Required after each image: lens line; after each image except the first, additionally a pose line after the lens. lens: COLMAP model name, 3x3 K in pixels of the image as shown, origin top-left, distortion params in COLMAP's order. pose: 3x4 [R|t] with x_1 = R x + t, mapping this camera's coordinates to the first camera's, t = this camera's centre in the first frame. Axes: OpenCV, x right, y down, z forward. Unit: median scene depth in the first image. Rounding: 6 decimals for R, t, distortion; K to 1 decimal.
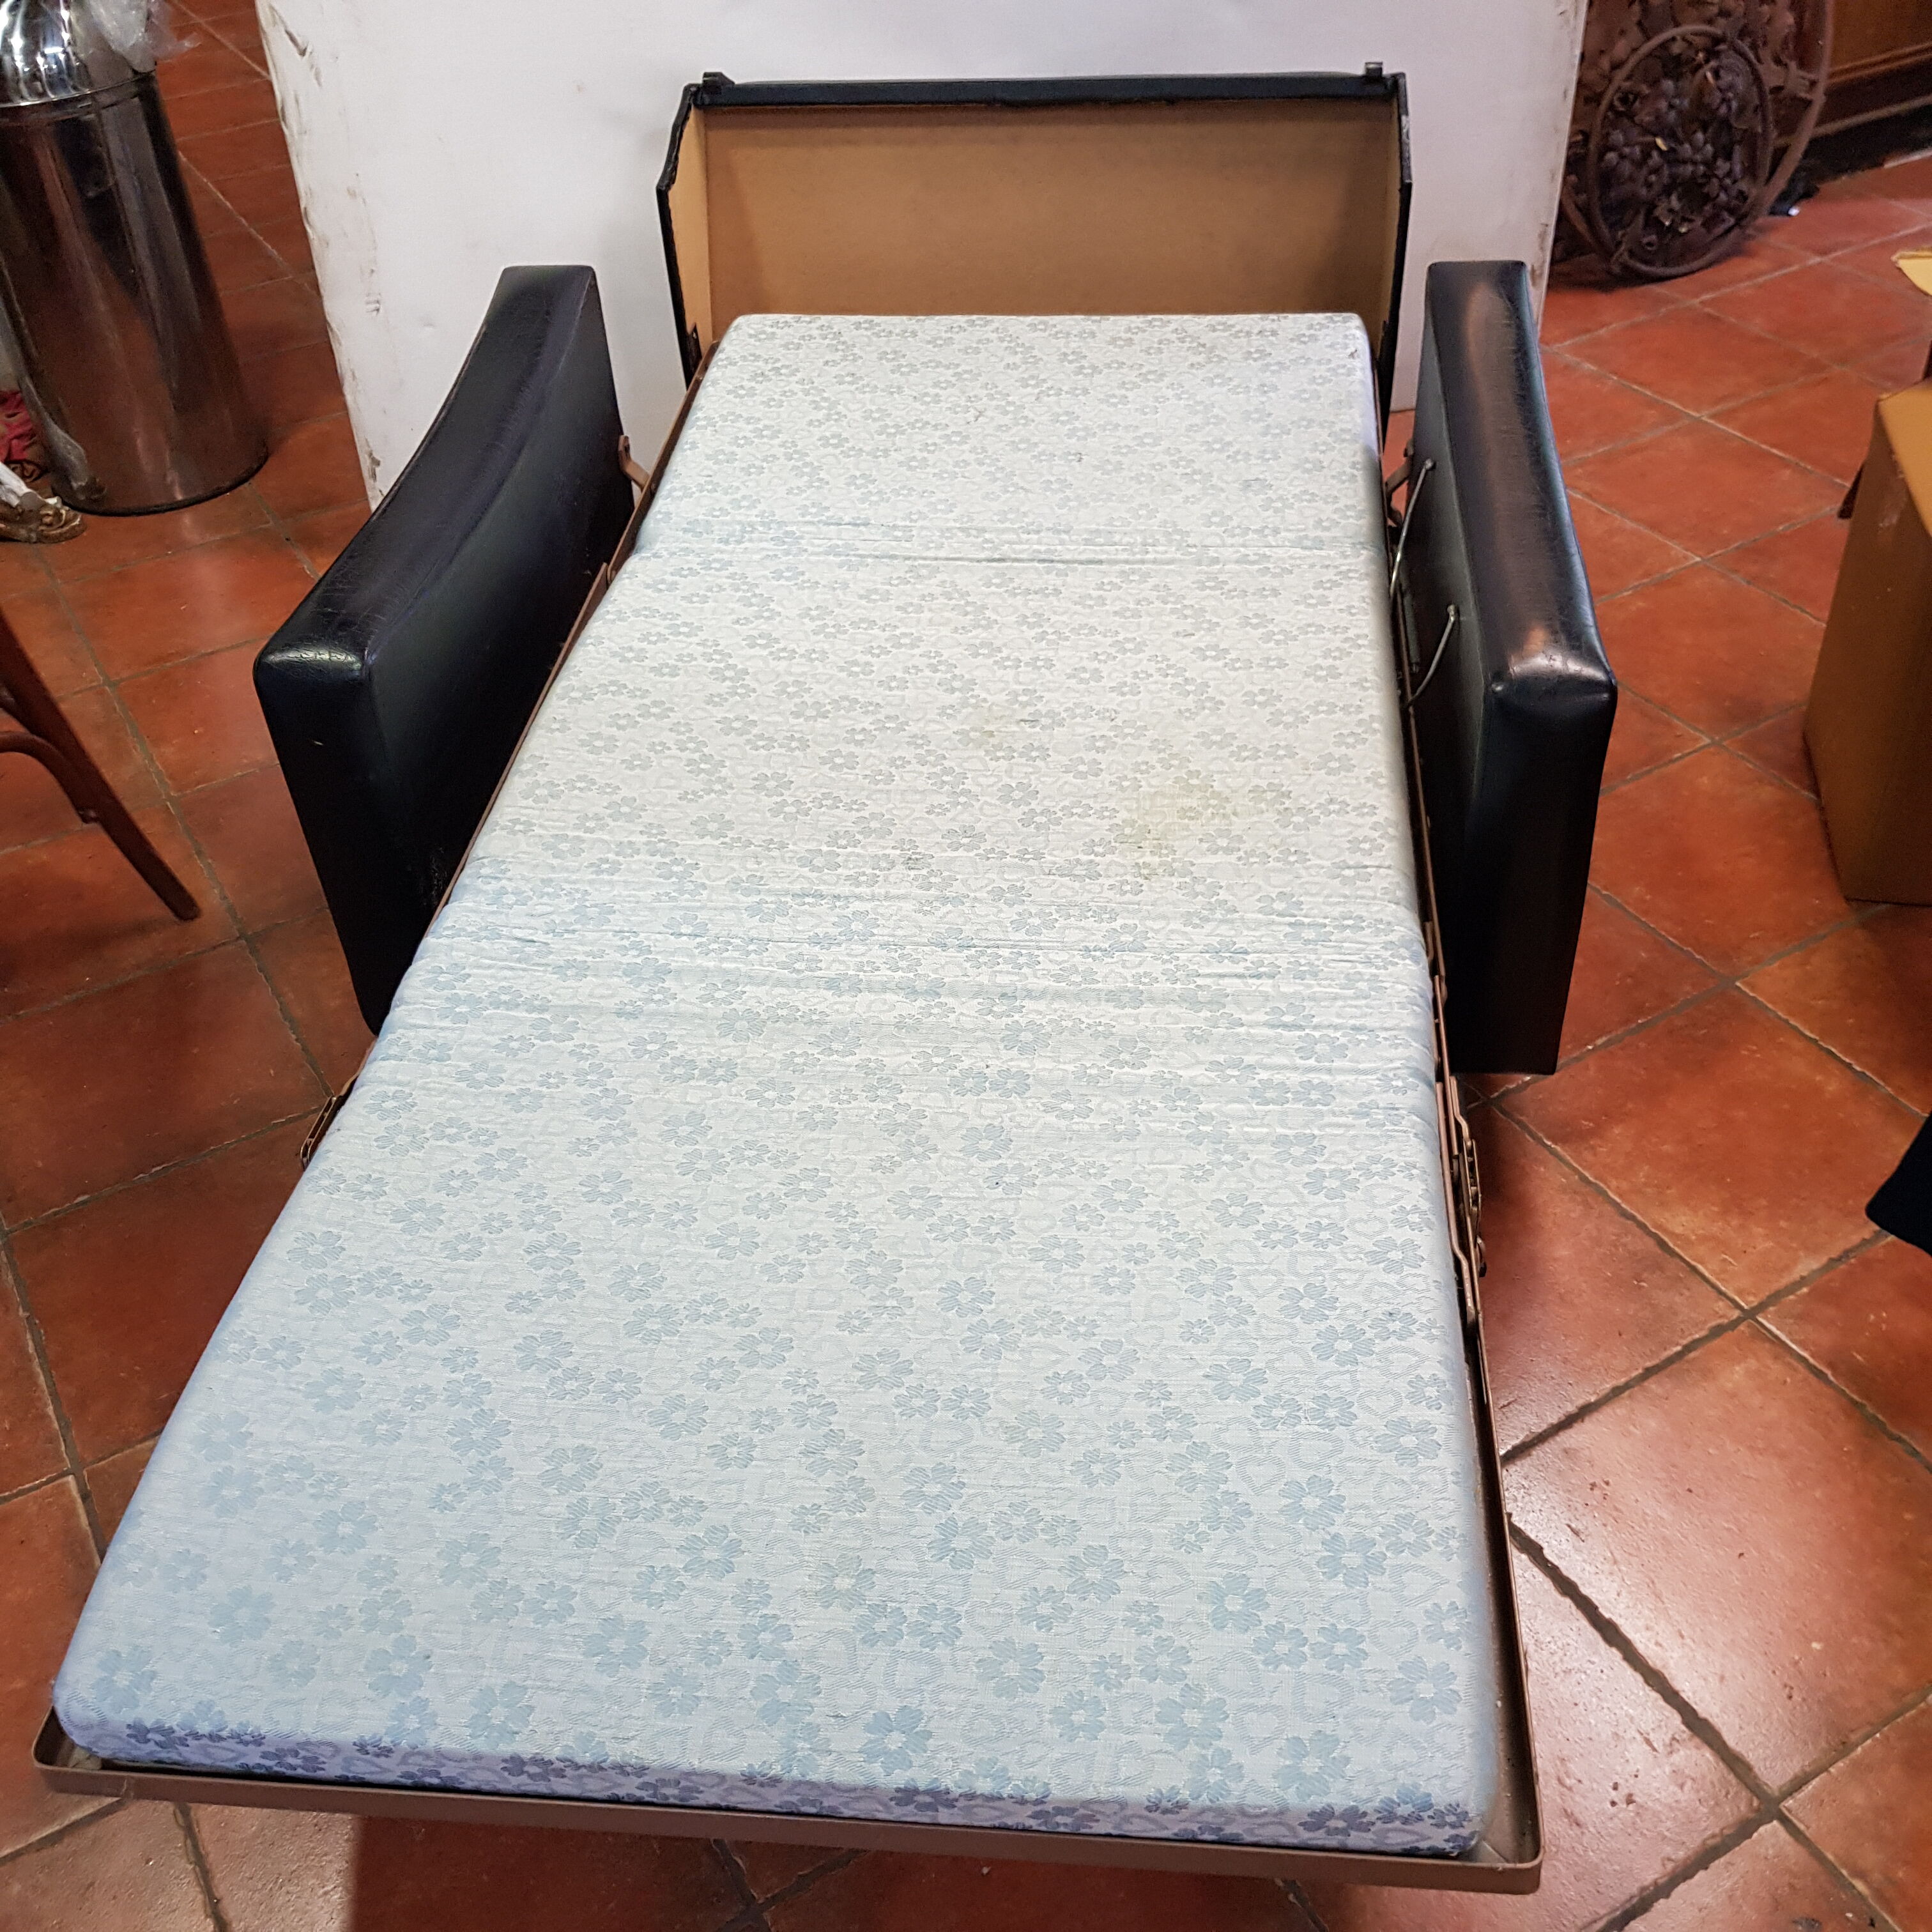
lens RADIAL K [[2079.6, 0, 966.0], [0, 2079.6, 966.0], [0, 0, 1]] dist [0.007150, -0.018503]
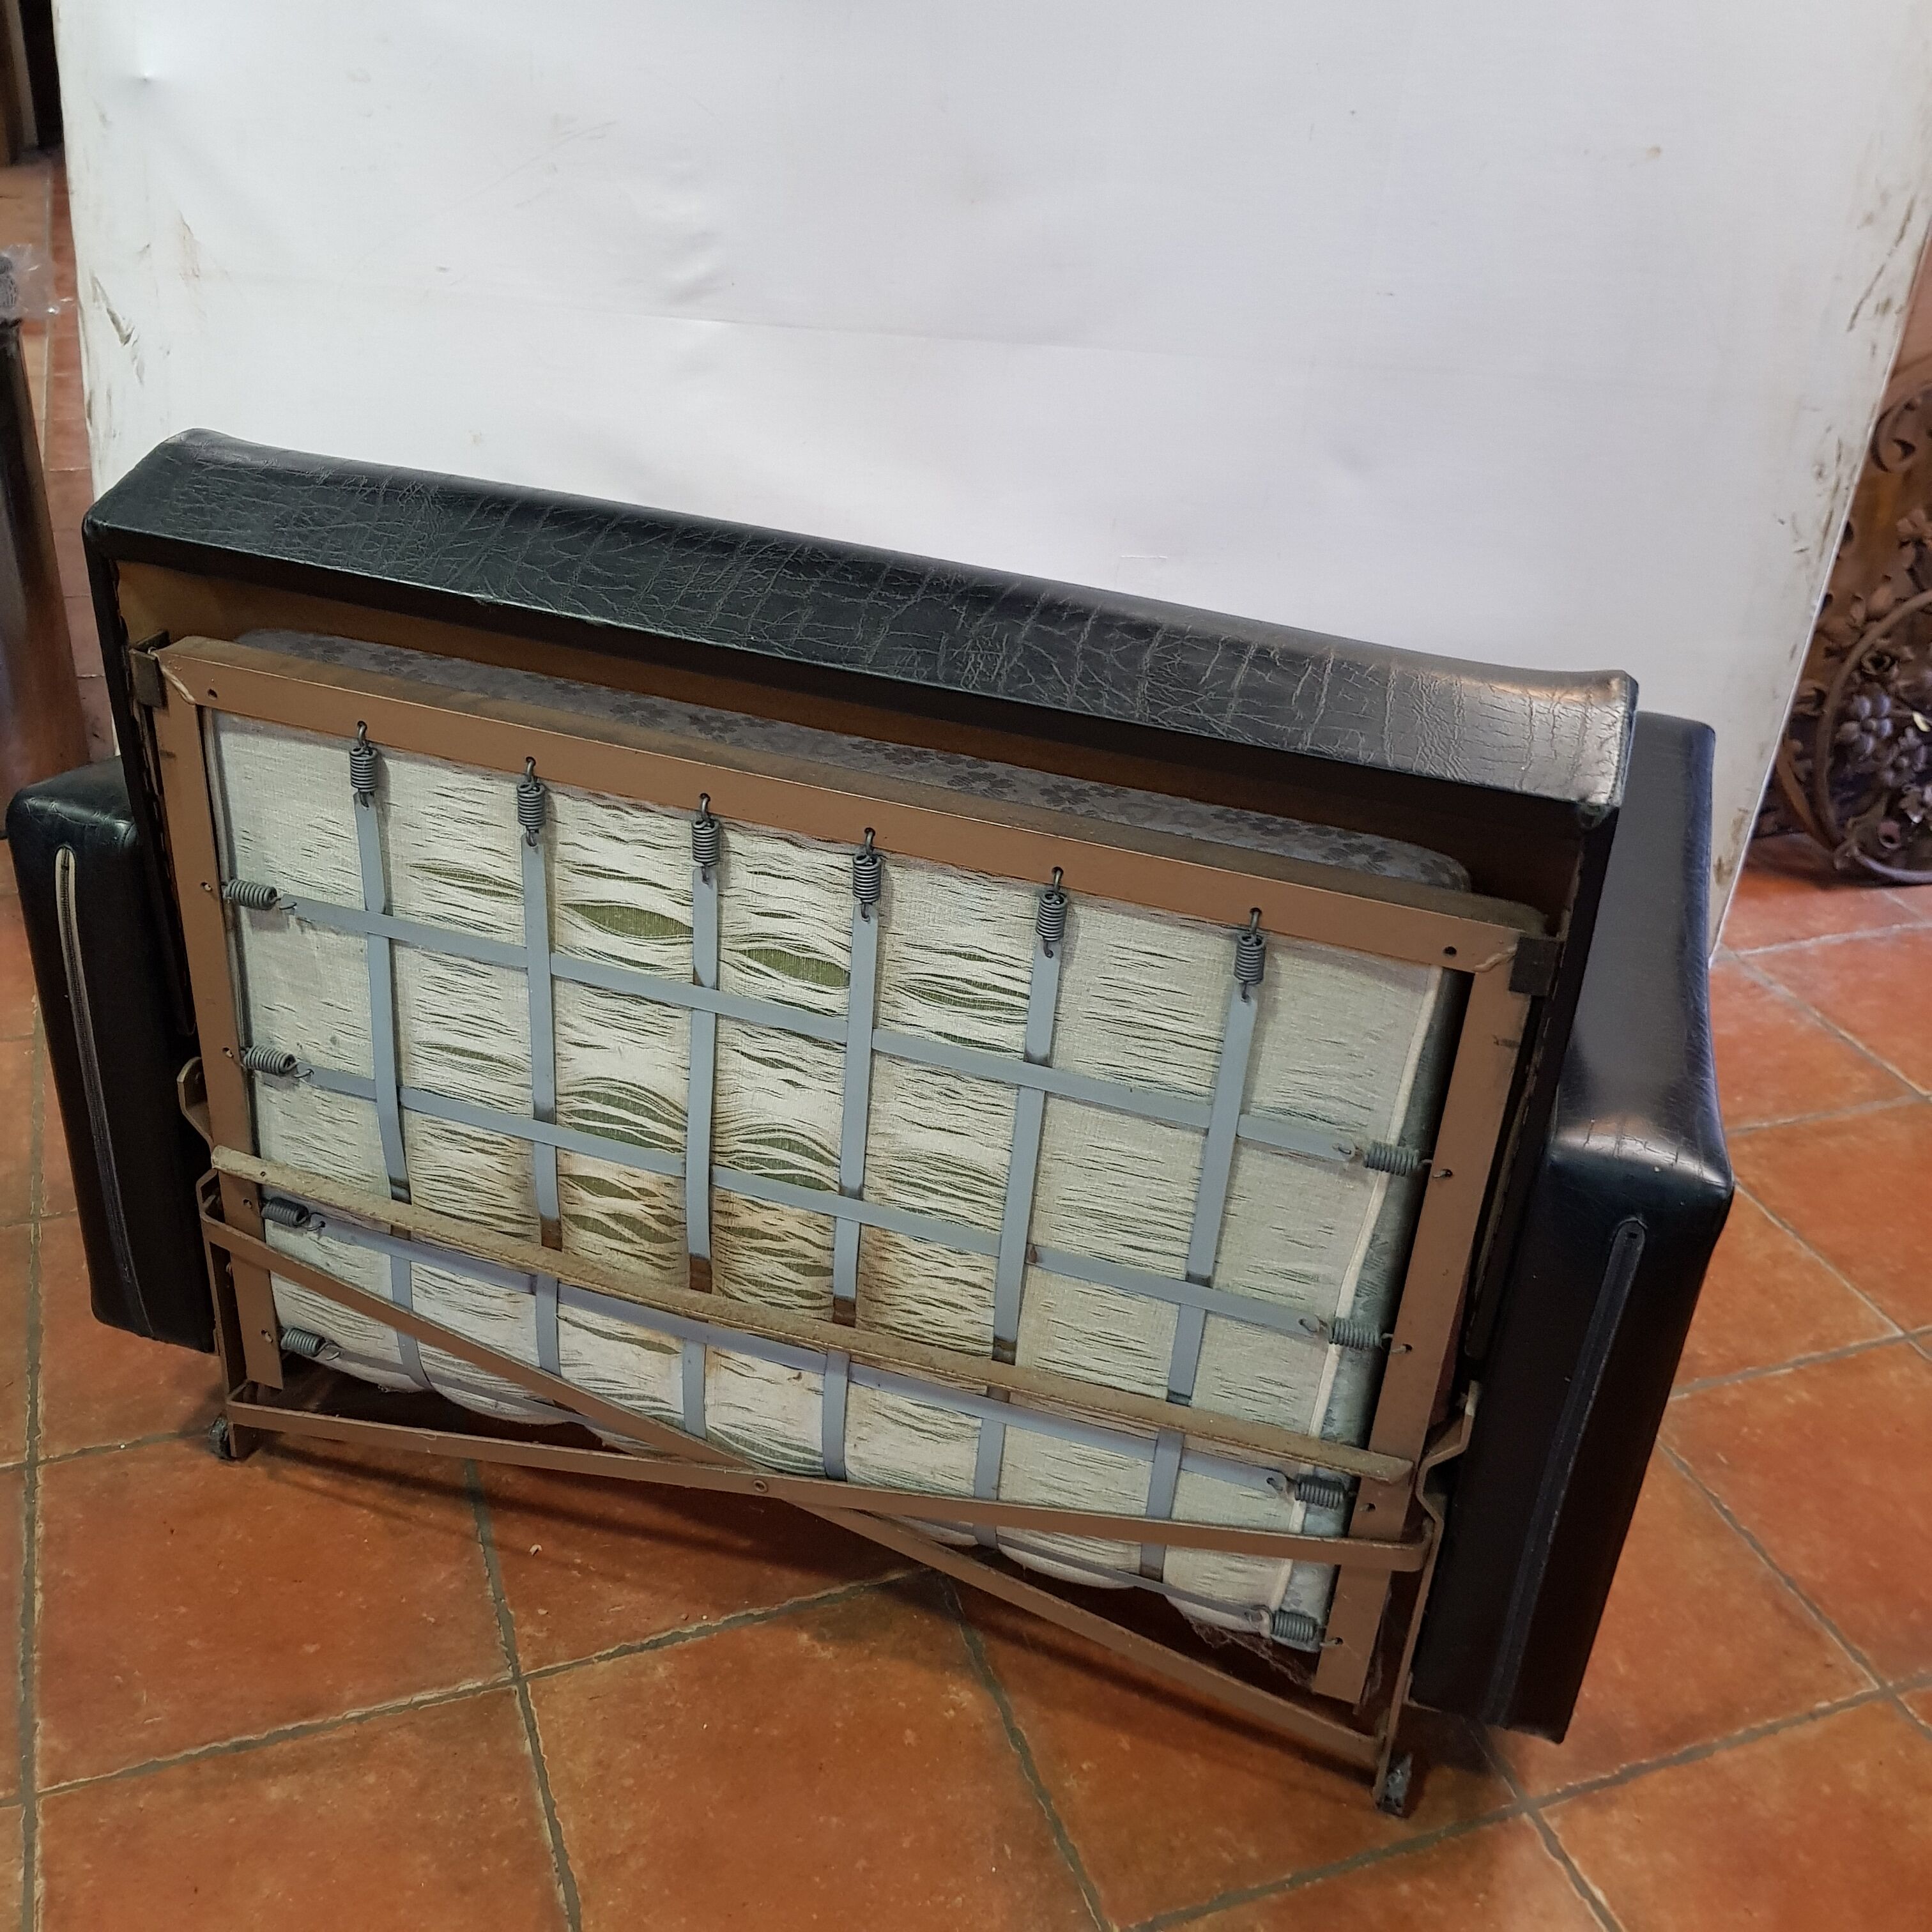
lens RADIAL K [[2062.5, 0, 950.4], [0, 2062.5, 963.4], [0, 0, 1]] dist [0.115001, -0.244285]
pose [[0.978755, 0.179910, -0.098339, 0.078259], [-0.193403, 0.969353, -0.151493, -0.126186], [0.068070, 0.167294, 0.983554, 0.239936]]
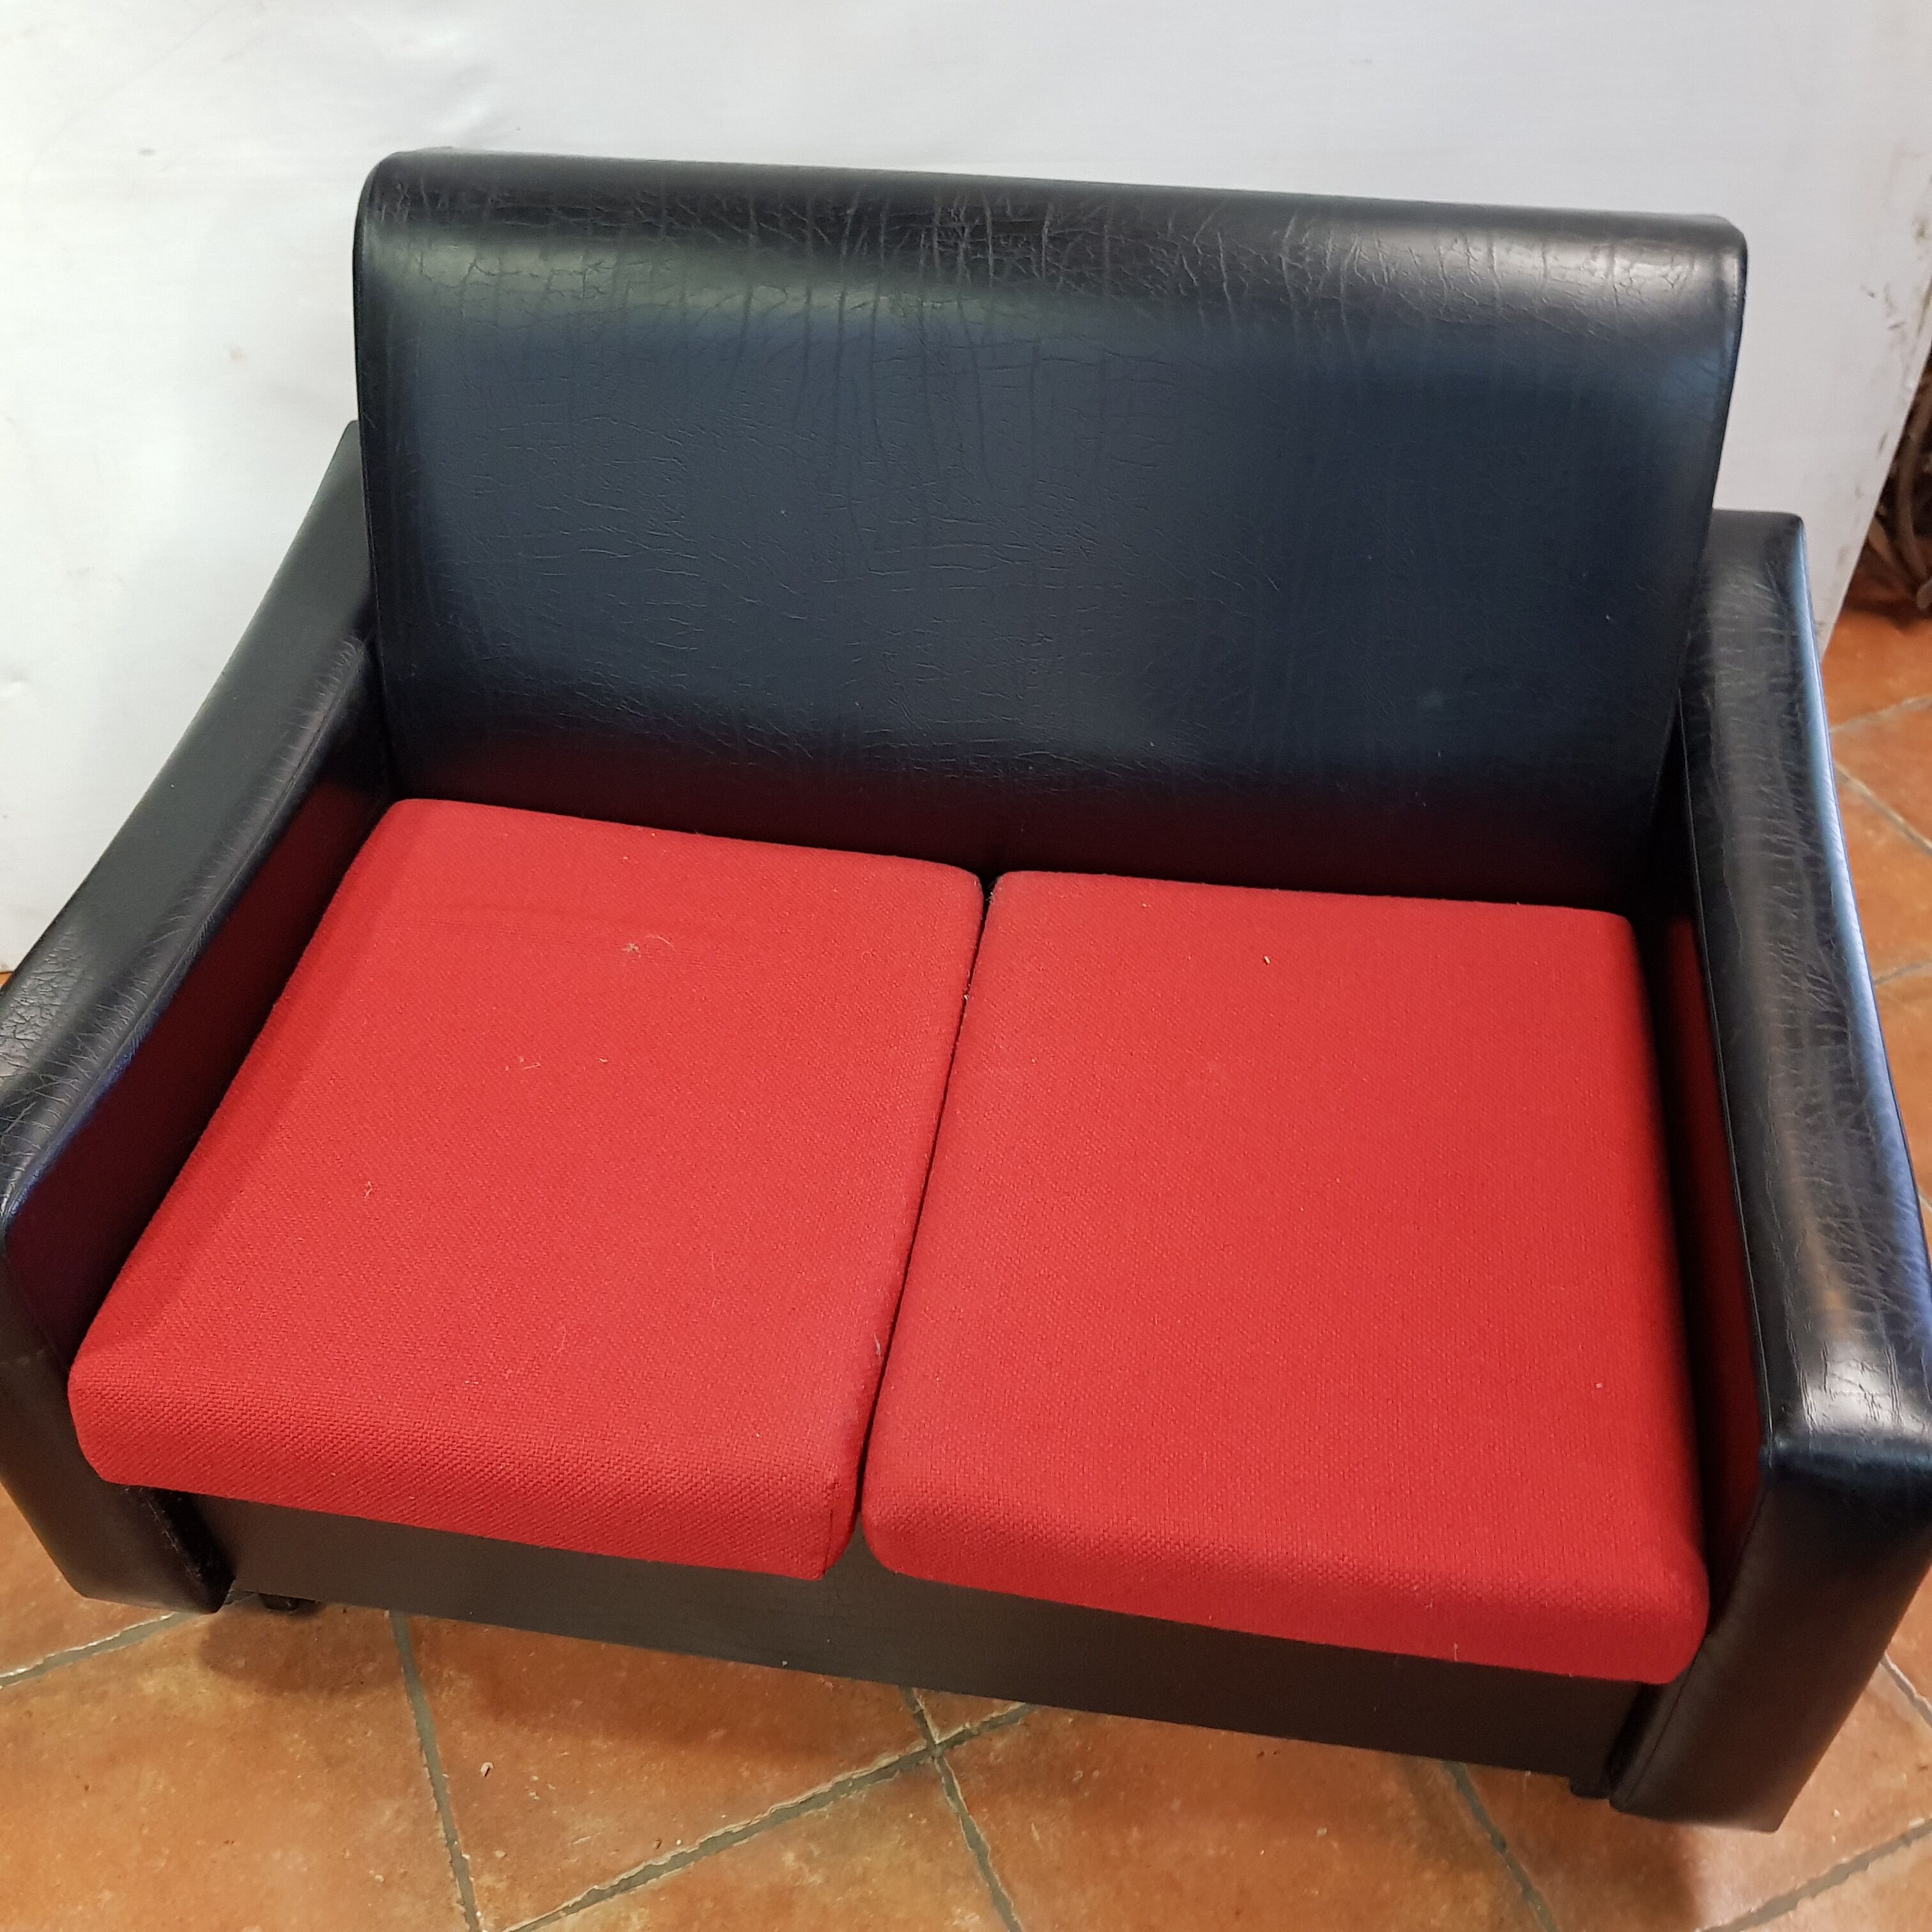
lens RADIAL K [[2079.6, 0, 966.0], [0, 2079.6, 966.0], [0, 0, 1]] dist [0.007150, -0.018503]
pose [[0.991912, 0.105665, -0.070320, 0.073504], [-0.097924, 0.989568, 0.105665, -0.269568], [0.080752, -0.097924, 0.991912, 0.323016]]
